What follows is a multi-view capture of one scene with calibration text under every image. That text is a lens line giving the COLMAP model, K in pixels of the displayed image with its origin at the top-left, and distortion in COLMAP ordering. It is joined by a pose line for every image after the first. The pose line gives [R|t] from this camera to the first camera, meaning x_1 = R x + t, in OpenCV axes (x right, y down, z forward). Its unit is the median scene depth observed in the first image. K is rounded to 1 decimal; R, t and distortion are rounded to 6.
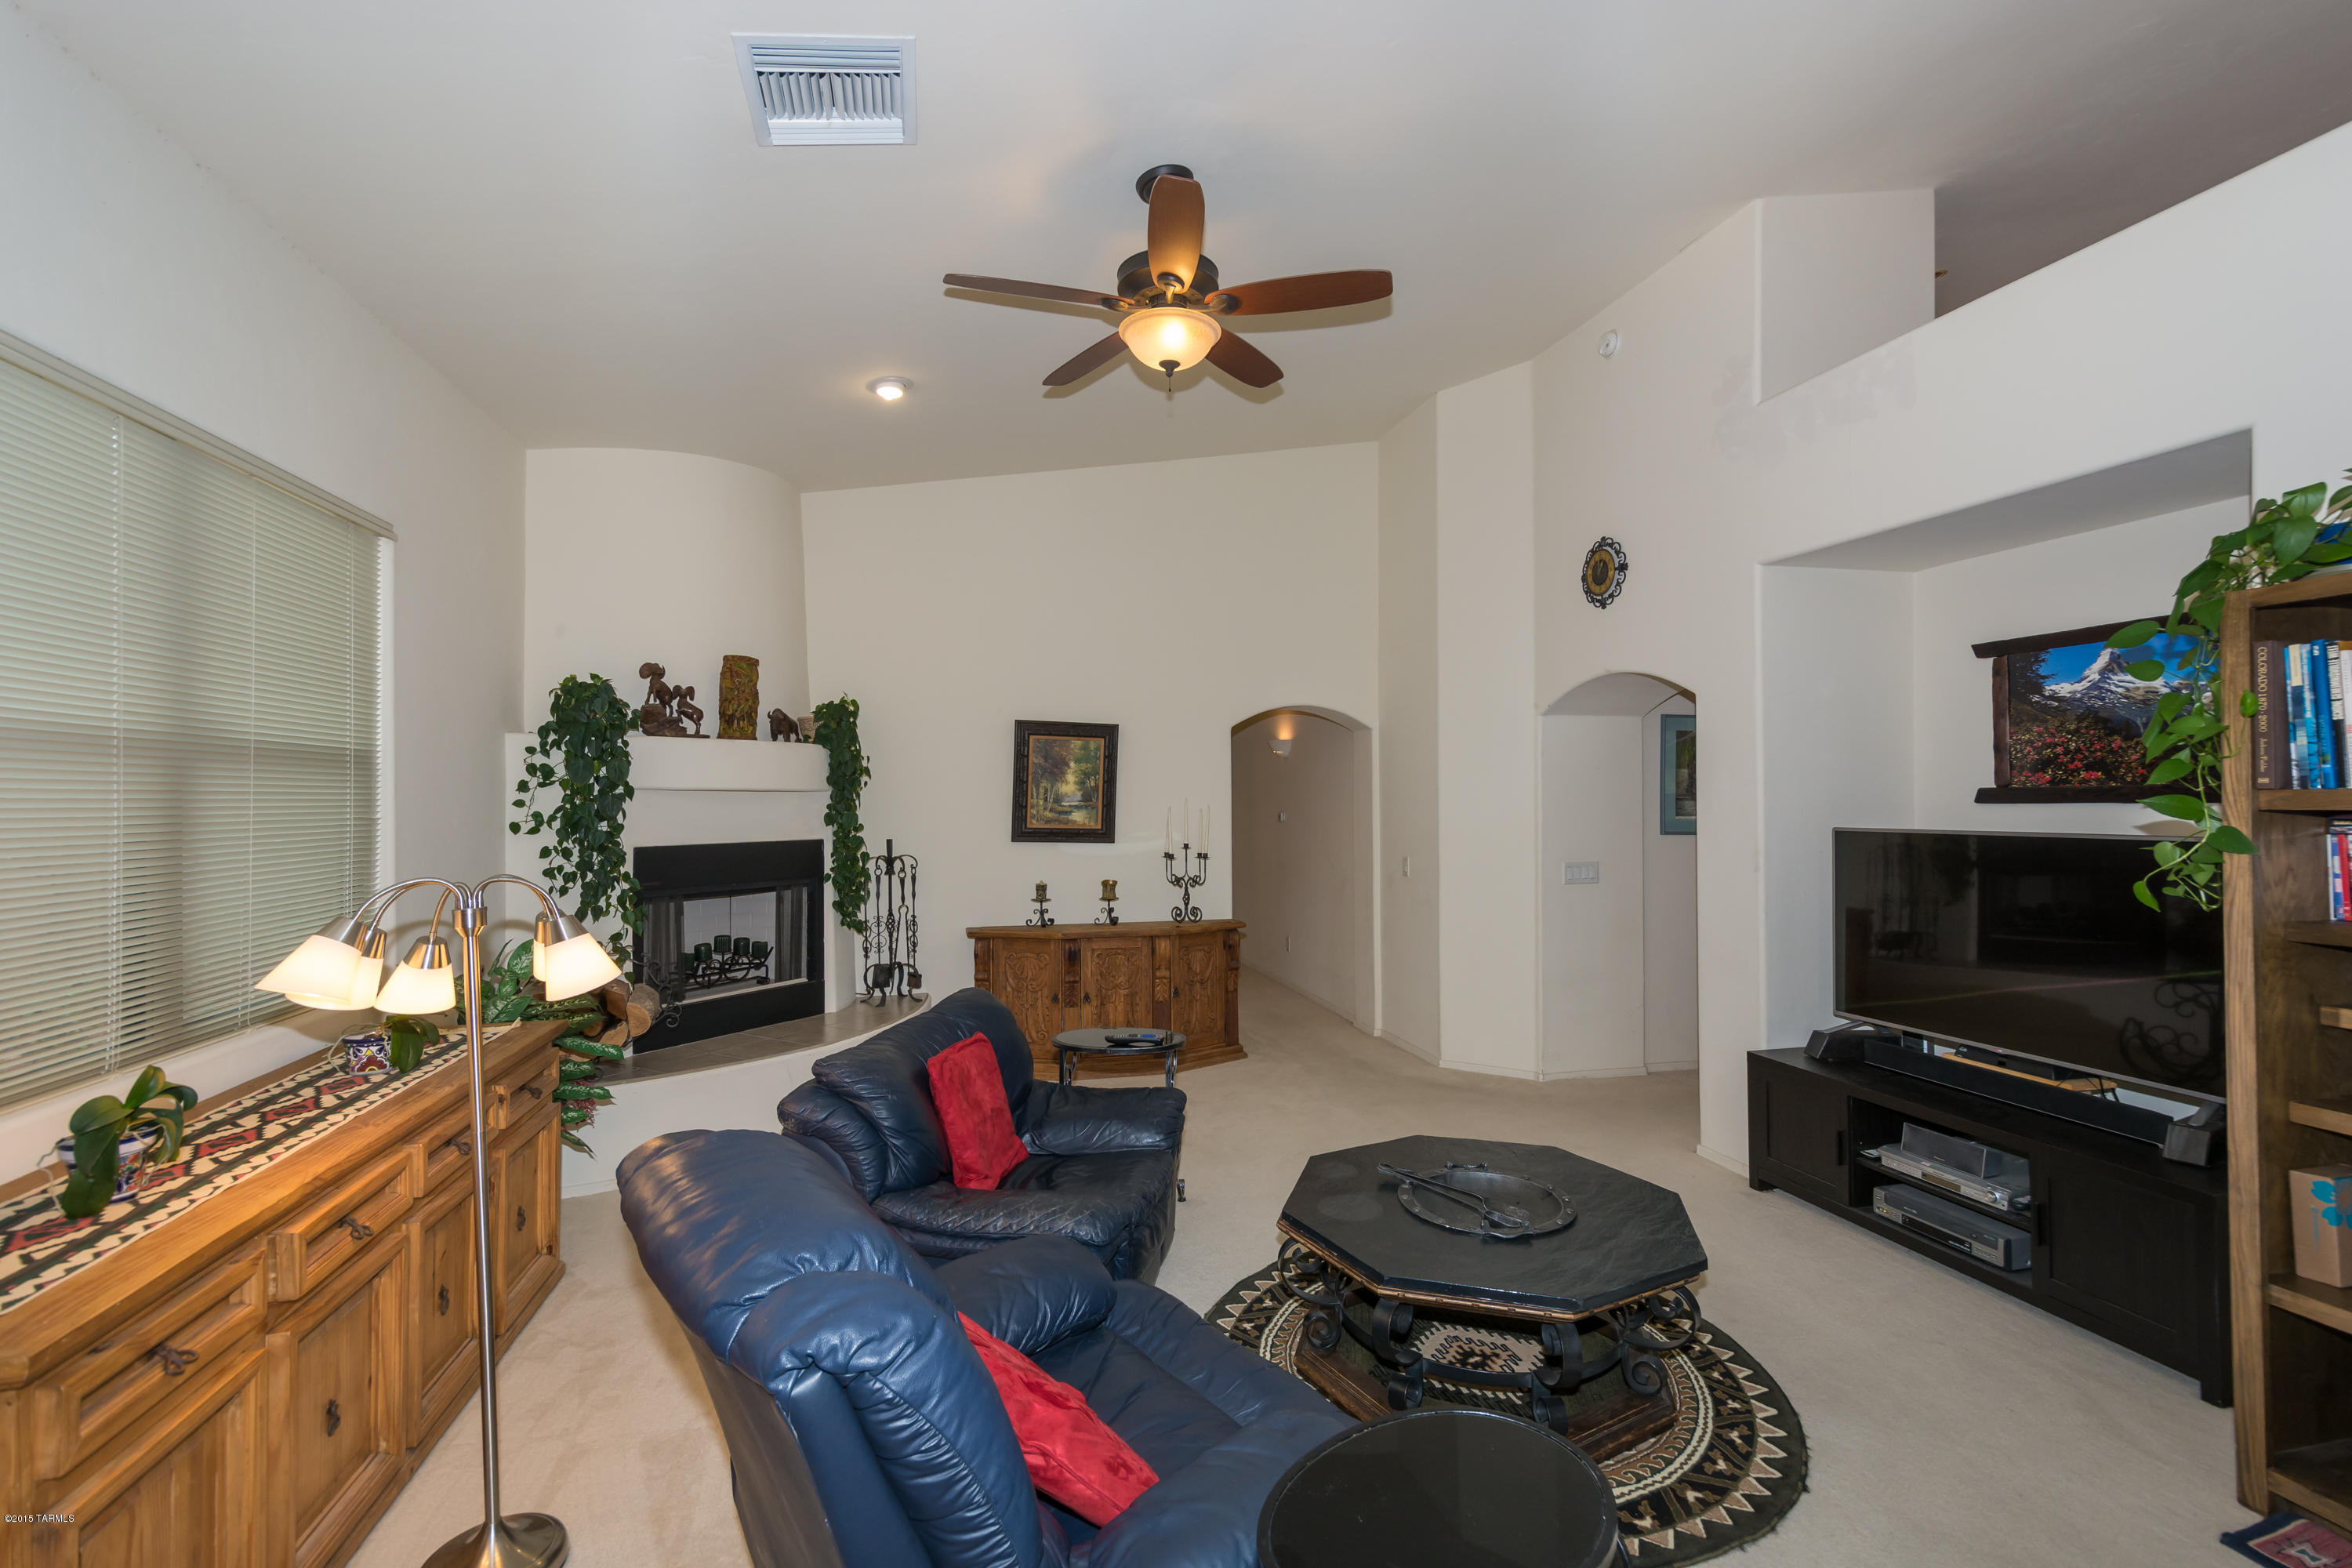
lens RADIAL K [[1032.7, 0, 1186.1], [0, 1032.7, 786.1], [0, 0, 1]] dist [0.014288, -0.000678]
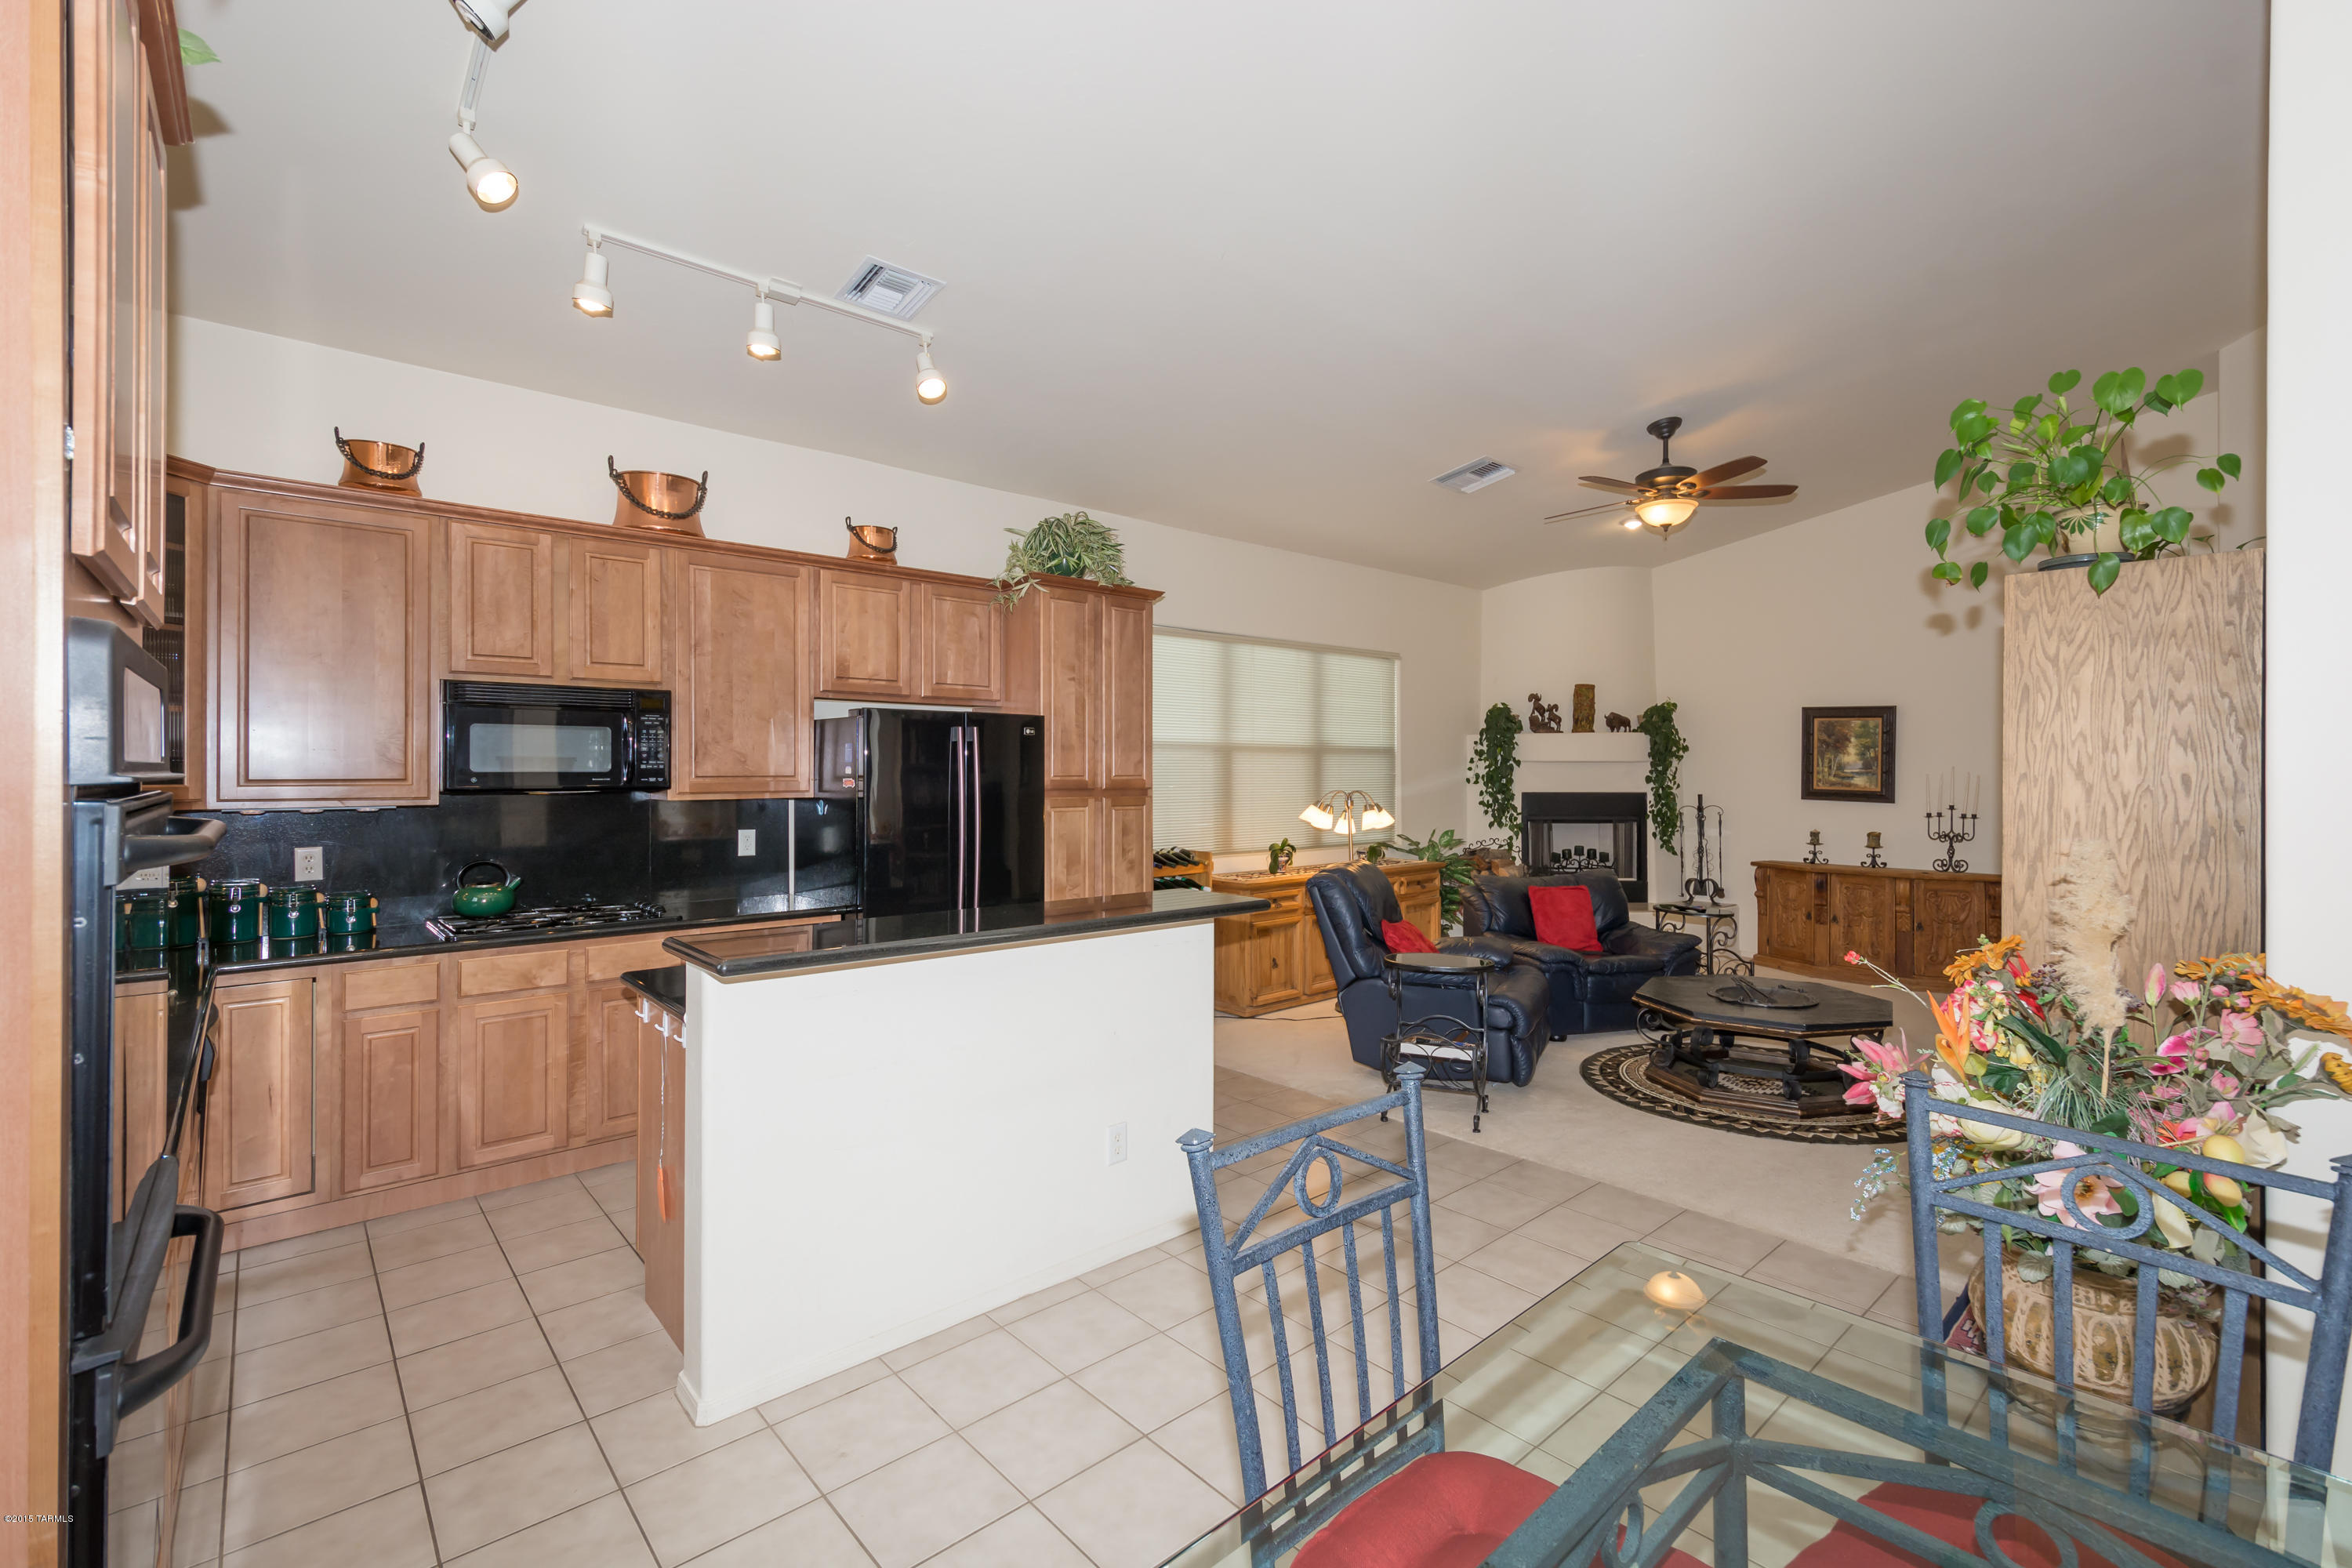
lens RADIAL K [[1032.9, 0, 1203.7], [0, 1032.9, 760.3], [0, 0, 1]] dist [0.002794, -0.000341]
pose [[0.470433, -0.005614, -0.882418, 0.696865], [0.010300, 0.999947, -0.000870, -0.003050], [0.882376, -0.008680, 0.470466, -0.324970]]
